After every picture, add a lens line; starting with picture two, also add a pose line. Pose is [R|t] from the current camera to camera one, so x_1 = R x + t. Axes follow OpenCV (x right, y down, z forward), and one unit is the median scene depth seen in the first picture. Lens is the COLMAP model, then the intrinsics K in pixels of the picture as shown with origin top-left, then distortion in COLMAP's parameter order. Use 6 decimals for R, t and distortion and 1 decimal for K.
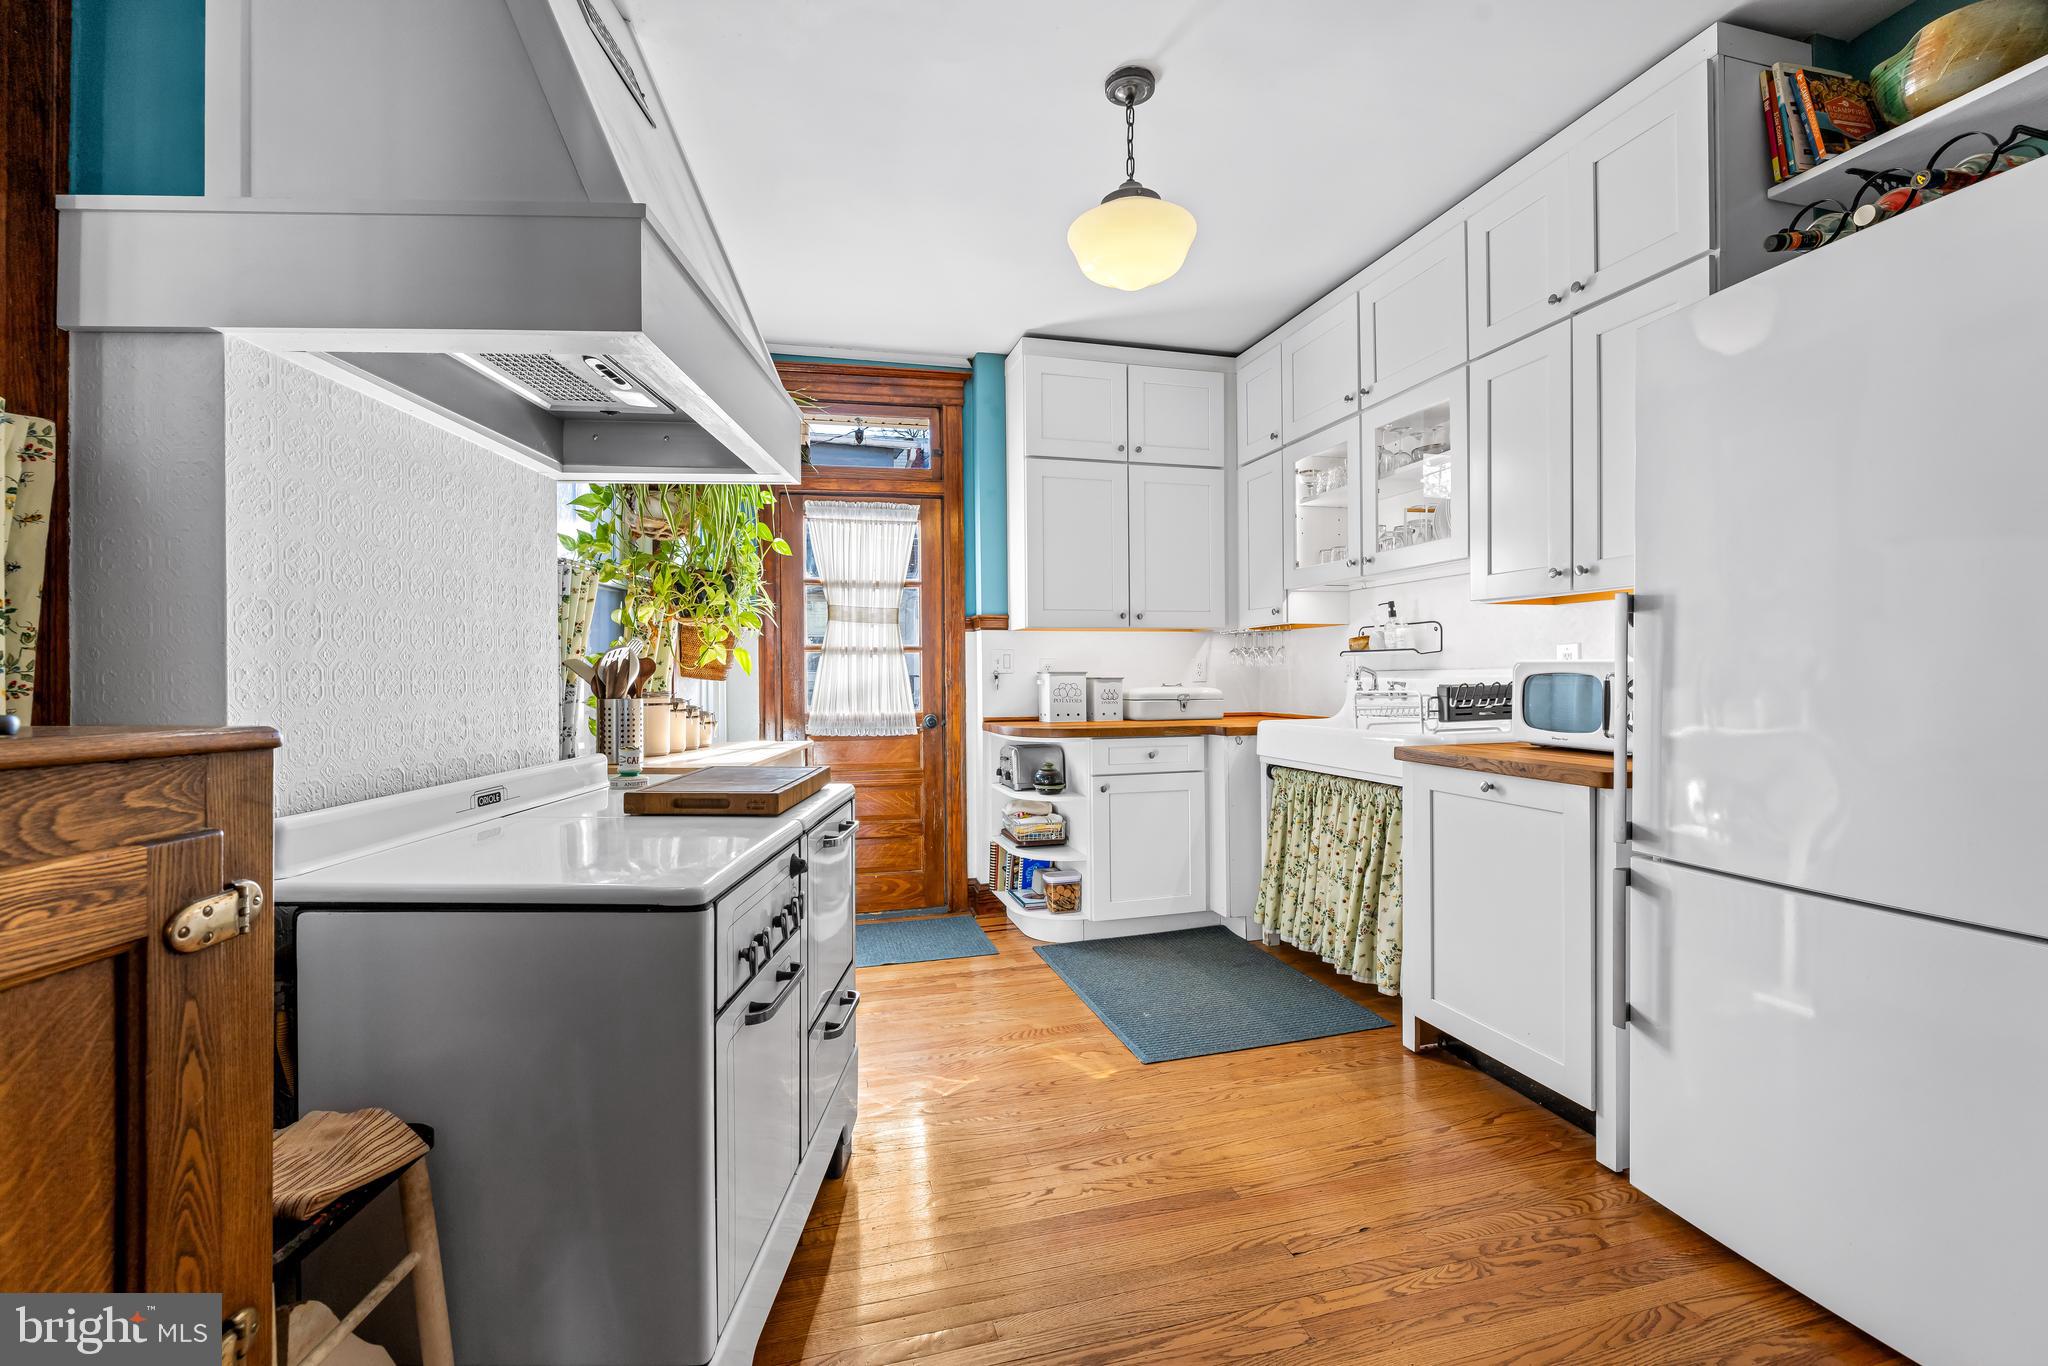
lens RADIAL K [[875.4, 0, 1022.3], [0, 875.4, 673.5], [0, 0, 1]] dist [-0.000309, -0.000004]
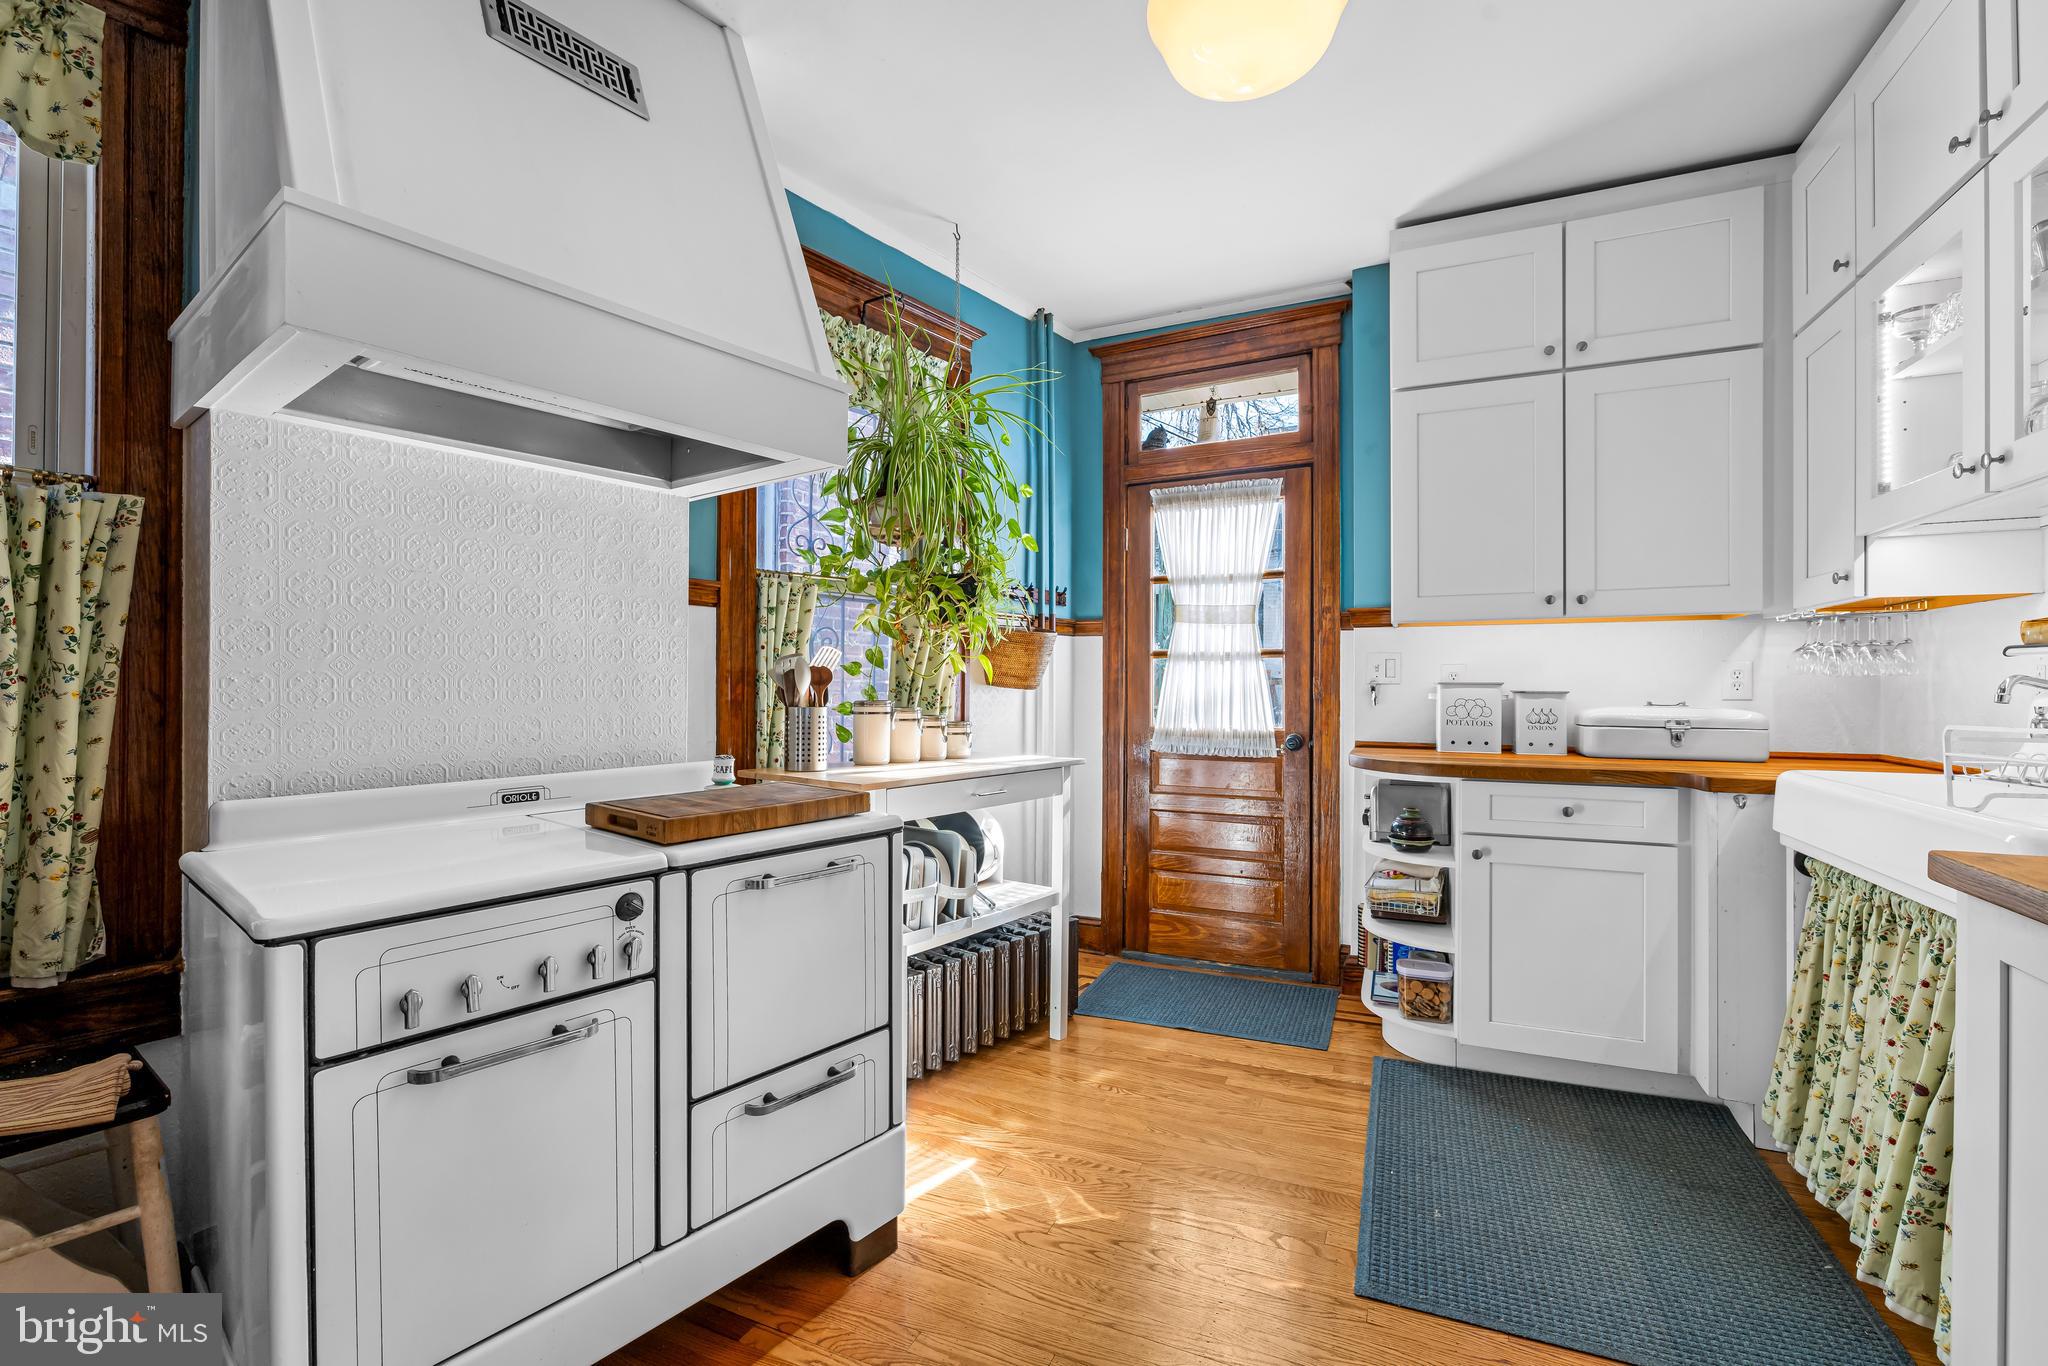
lens RADIAL K [[878.6, 0, 1024.0], [0, 878.6, 683.0], [0, 0, 1]] dist [-0.000470, 0.000117]
pose [[0.775596, 0.007300, -0.631187, 0.225710], [-0.005459, 0.999973, 0.004857, -0.002959], [0.631205, -0.000322, 0.775616, 0.220159]]
